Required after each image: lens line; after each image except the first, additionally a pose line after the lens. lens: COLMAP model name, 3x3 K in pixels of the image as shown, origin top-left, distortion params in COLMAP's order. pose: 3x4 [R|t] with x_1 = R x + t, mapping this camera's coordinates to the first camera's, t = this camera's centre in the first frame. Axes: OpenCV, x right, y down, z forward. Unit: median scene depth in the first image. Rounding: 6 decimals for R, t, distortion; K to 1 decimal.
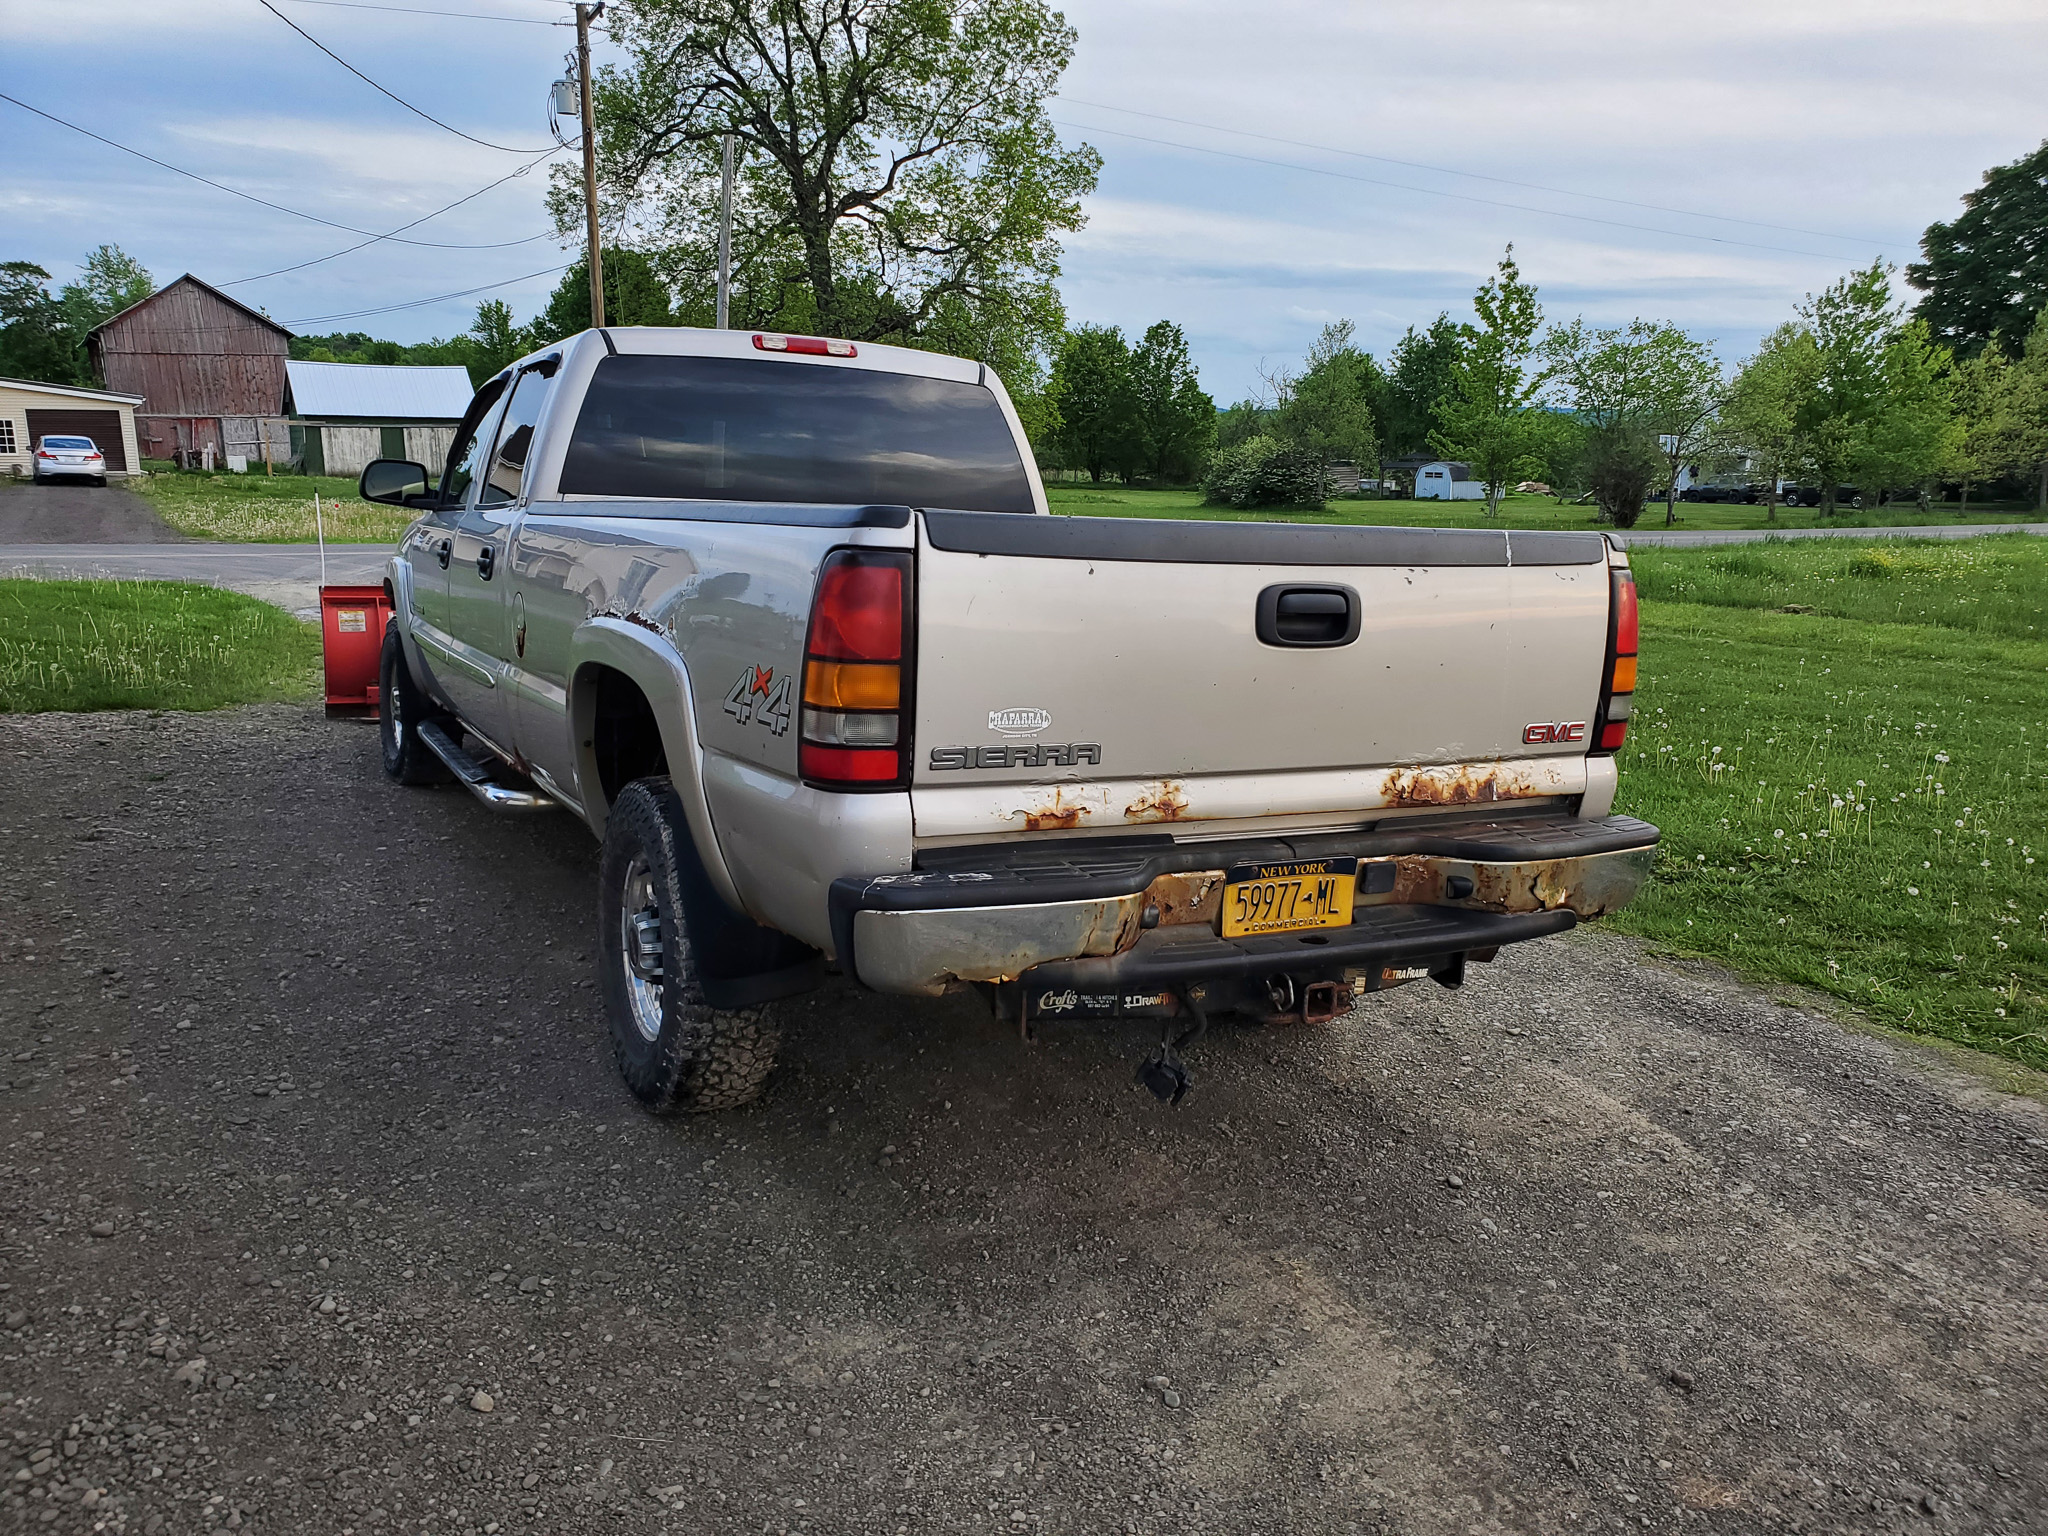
lens RADIAL K [[1601.5, 0, 1072.0], [0, 1601.5, 756.8], [0, 0, 1]] dist [0.009006, 0.007425]
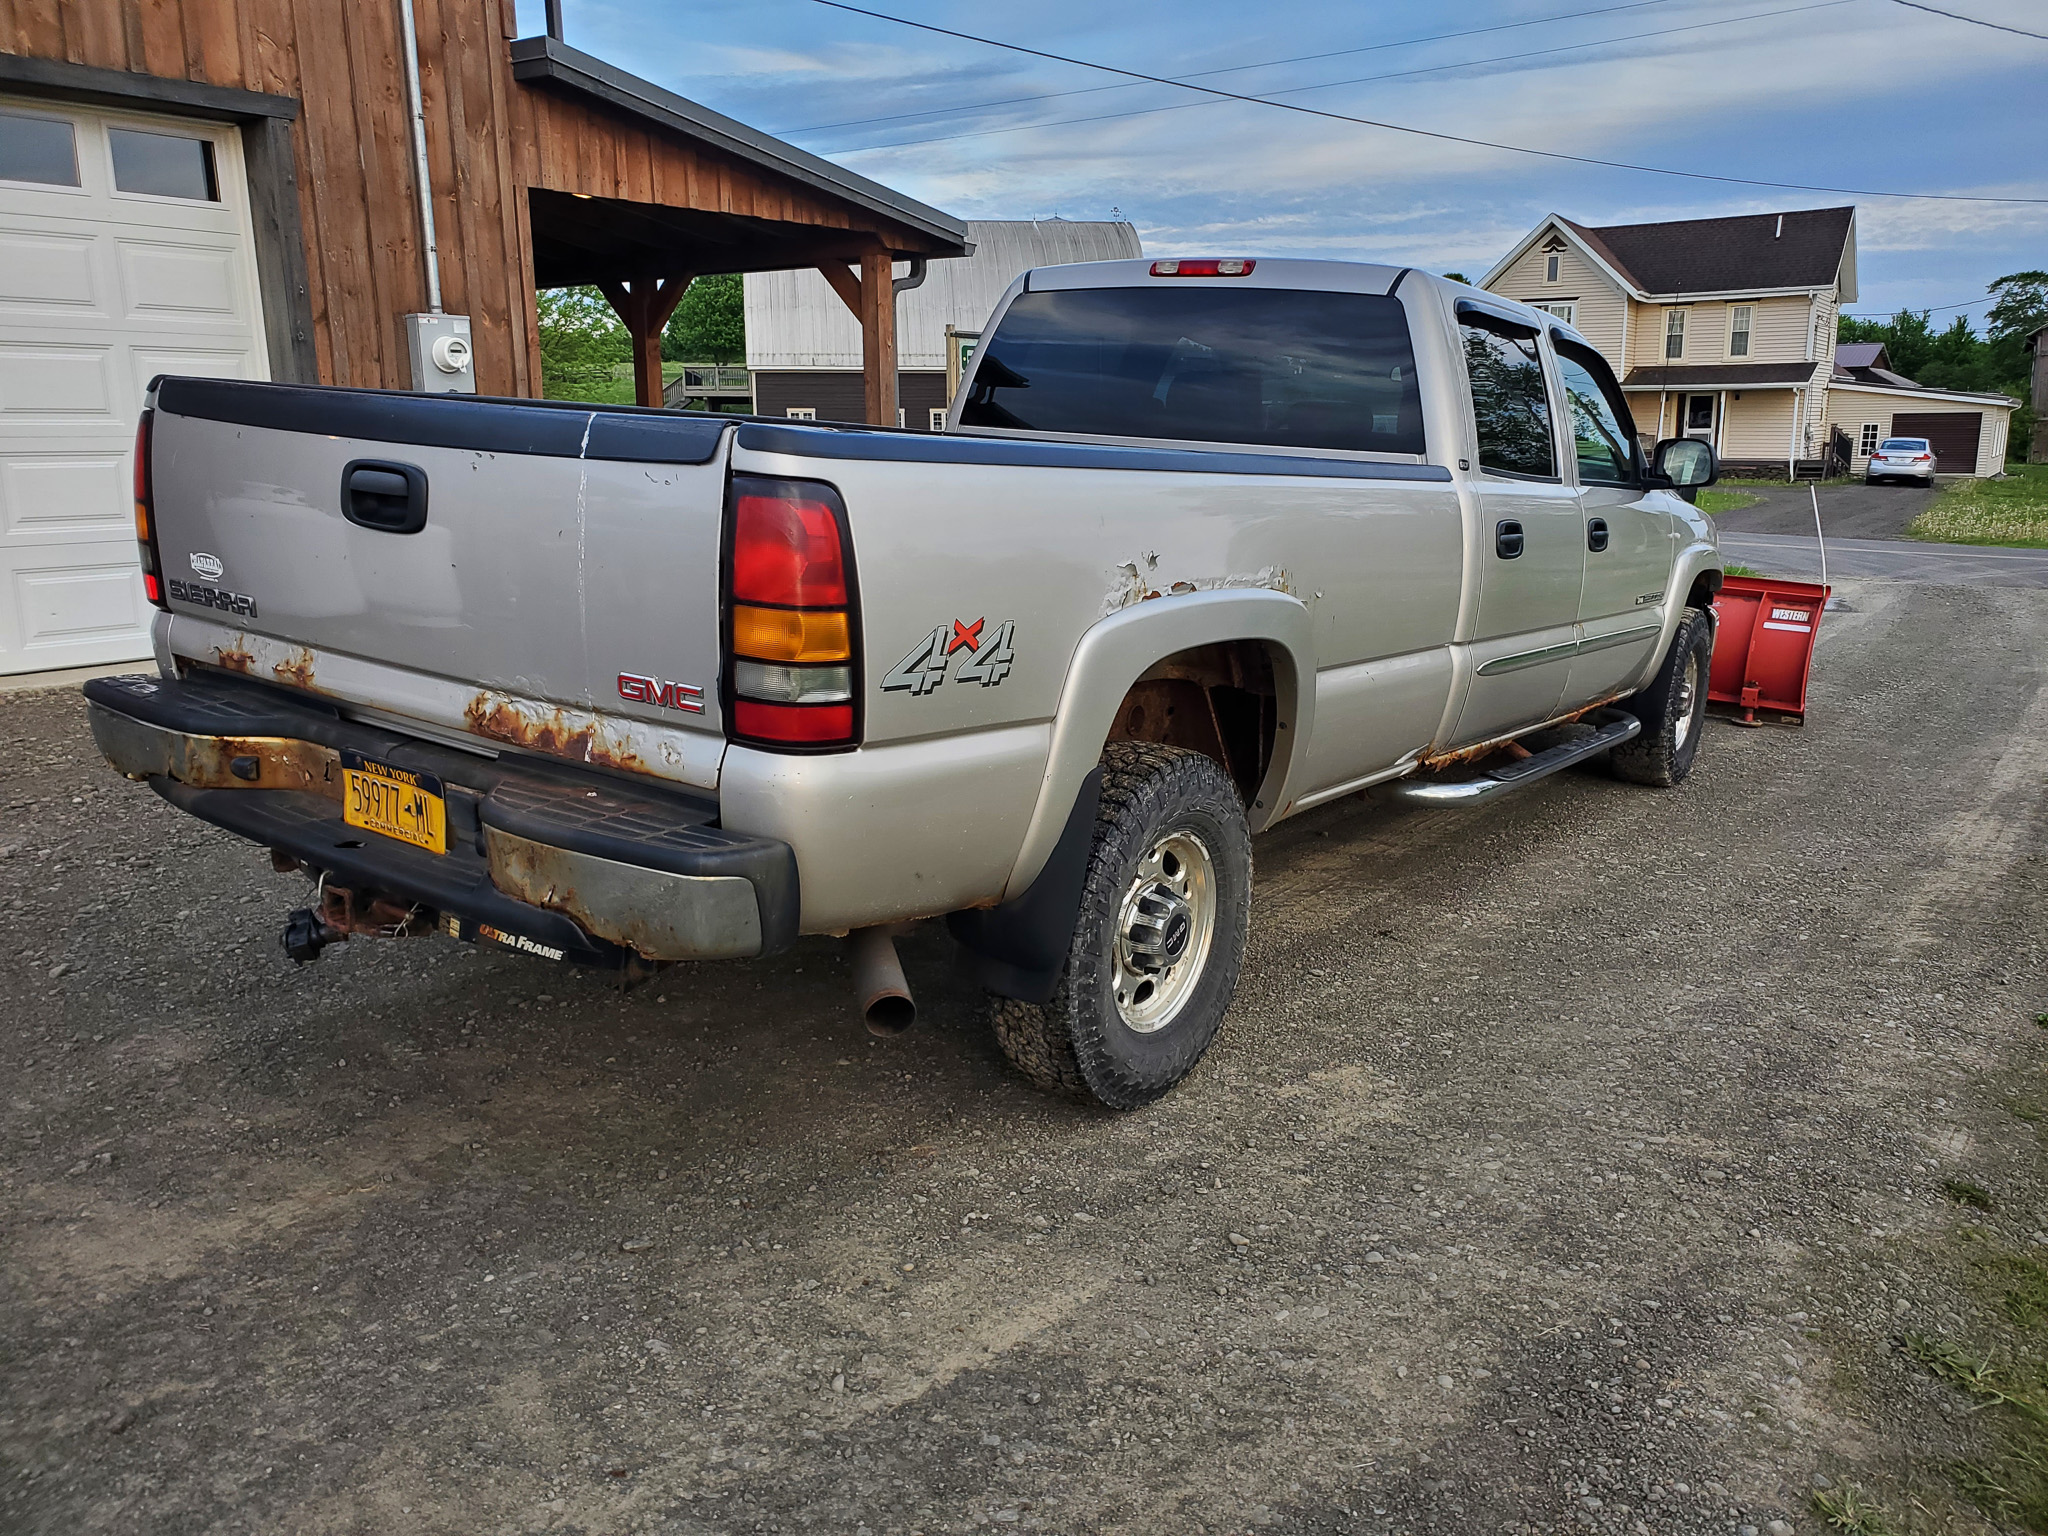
lens RADIAL K [[1601.5, 0, 1050.3], [0, 1601.5, 764.2], [0, 0, 1]] dist [0.009006, 0.007425]
pose [[0.452038, 0.179005, -0.873853, 1.073887], [-0.179900, 0.977822, 0.107242, -0.098054], [0.873669, 0.108729, 0.474216, 0.848722]]
